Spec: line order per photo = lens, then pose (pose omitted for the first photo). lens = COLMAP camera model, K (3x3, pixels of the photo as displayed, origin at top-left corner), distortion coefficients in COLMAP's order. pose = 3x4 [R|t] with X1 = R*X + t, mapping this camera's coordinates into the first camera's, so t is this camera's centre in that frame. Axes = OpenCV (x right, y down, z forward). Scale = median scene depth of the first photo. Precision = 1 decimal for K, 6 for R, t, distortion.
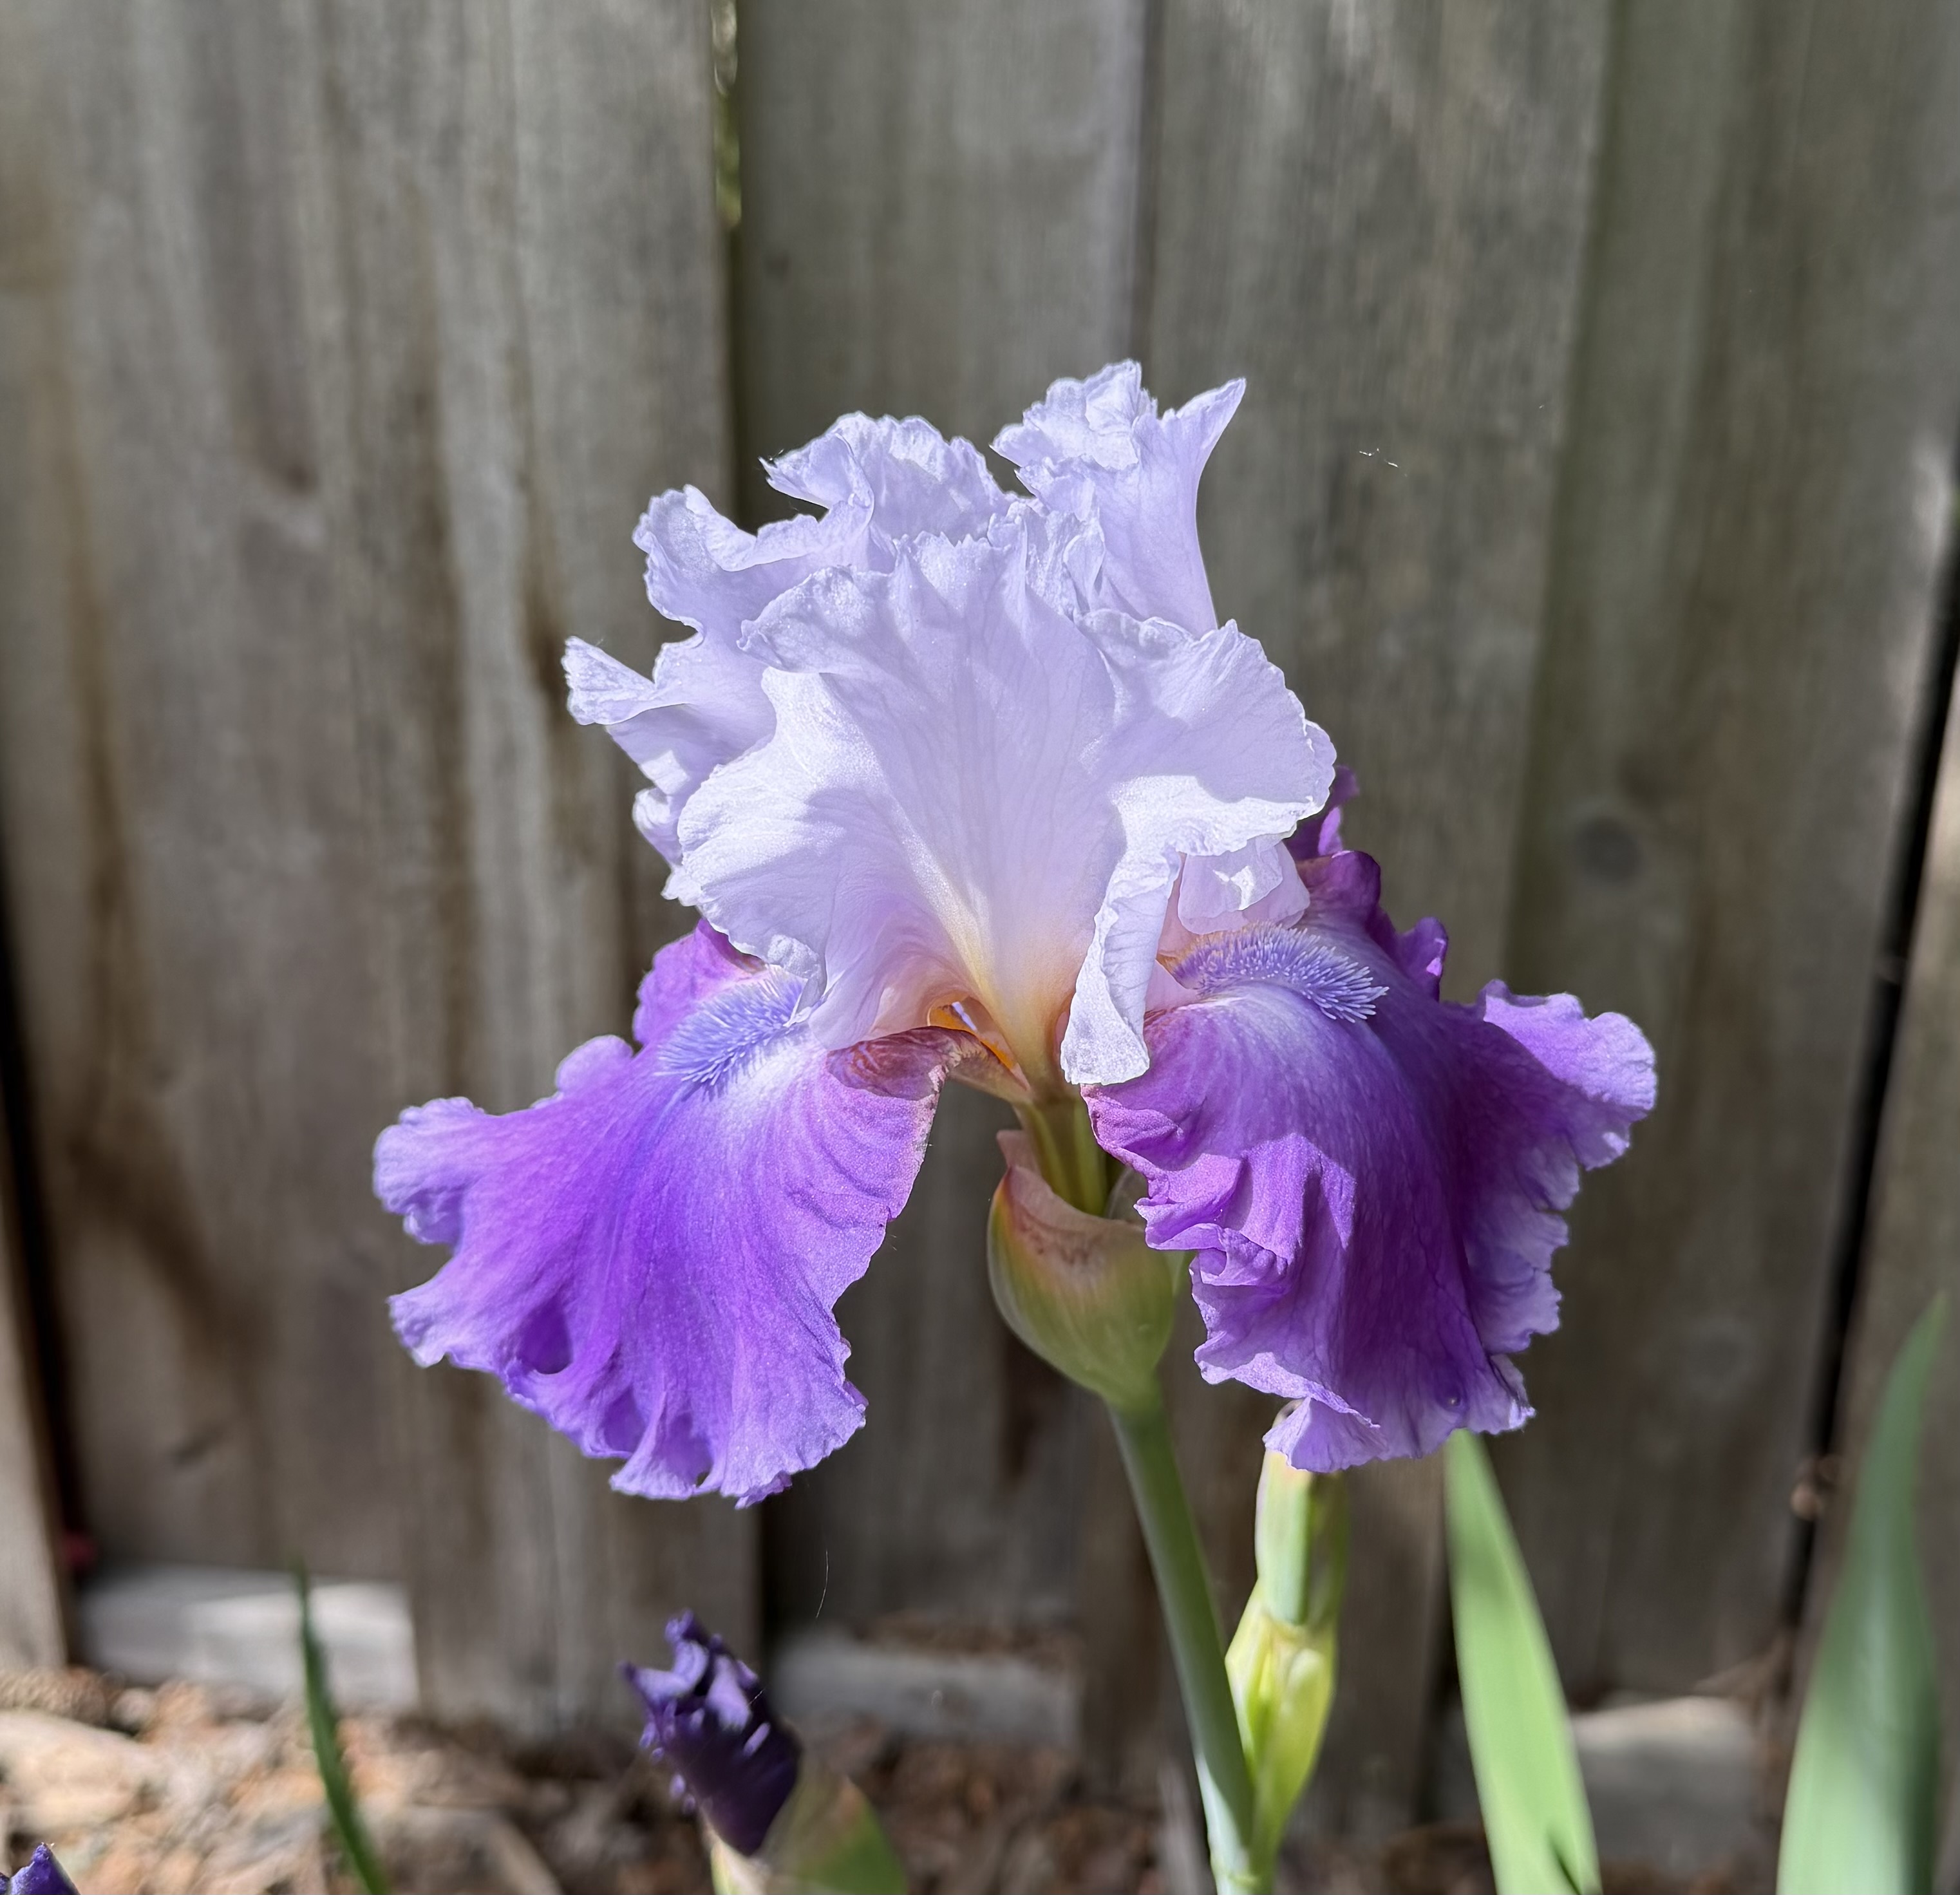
lens RADIAL K [[2307.9, 0, 978.7], [0, 2307.9, 947.8], [0, 0, 1]] dist [0.008983, 0.000000]
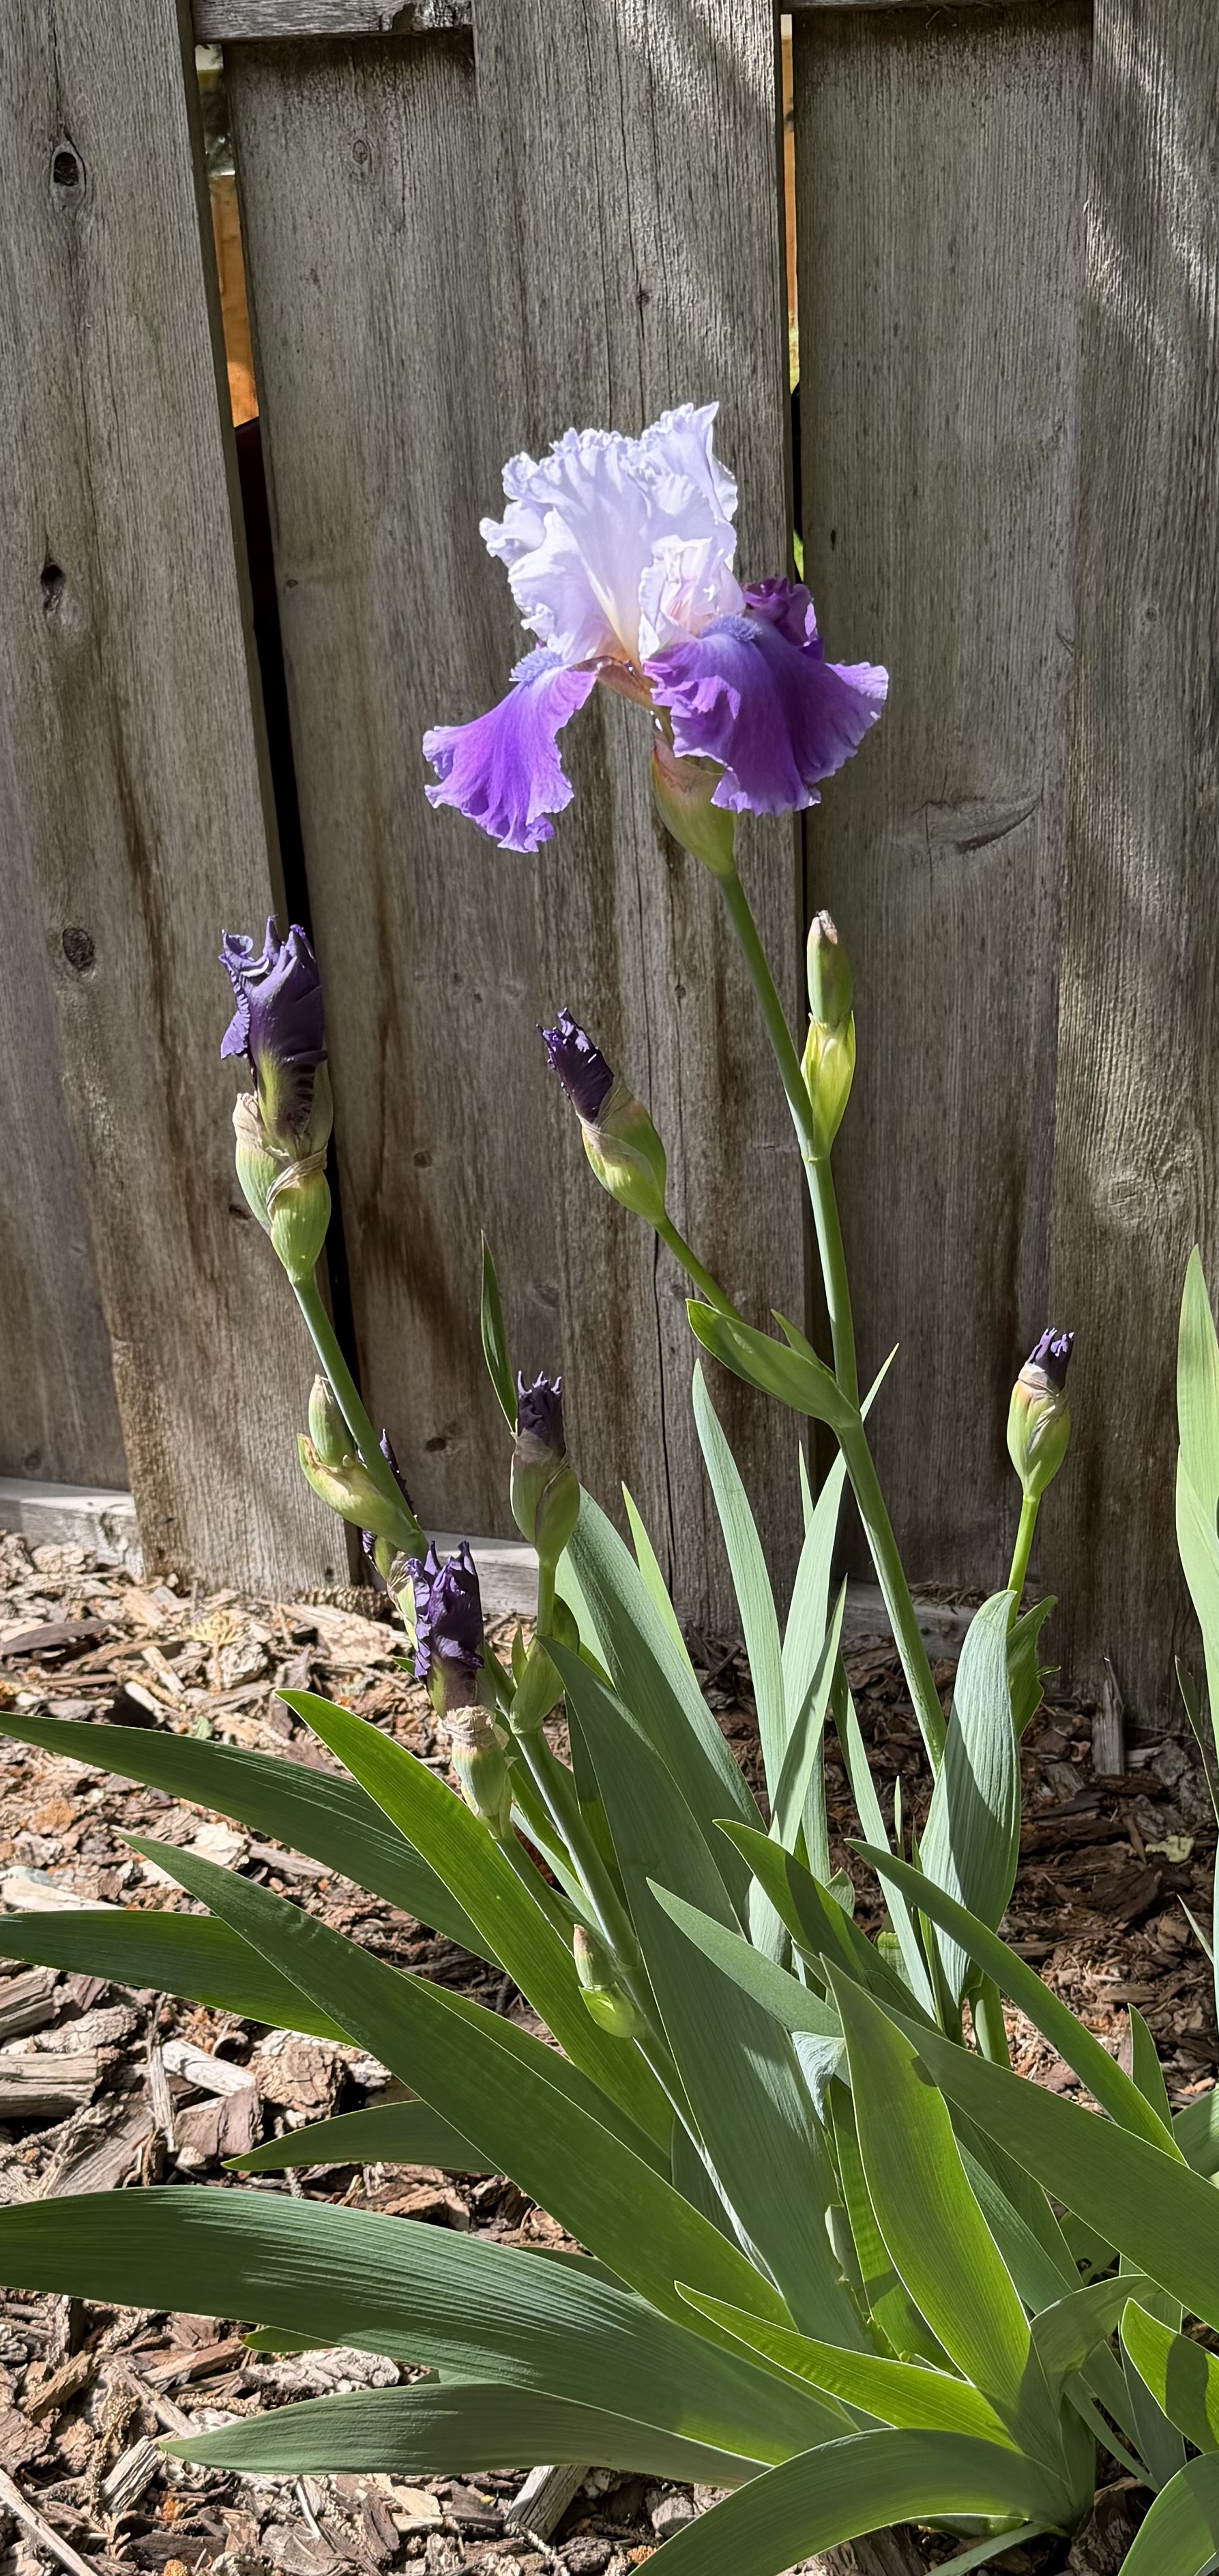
lens RADIAL K [[1715.7, 0, 611.5], [0, 1715.7, 1286.8], [0, 0, 1]] dist [0.001536, -0.000858]
pose [[0.972431, 0.058821, -0.225650, 0.458834], [-0.034703, 0.993392, 0.109399, 0.518377], [0.230594, -0.098552, 0.968046, -0.985689]]
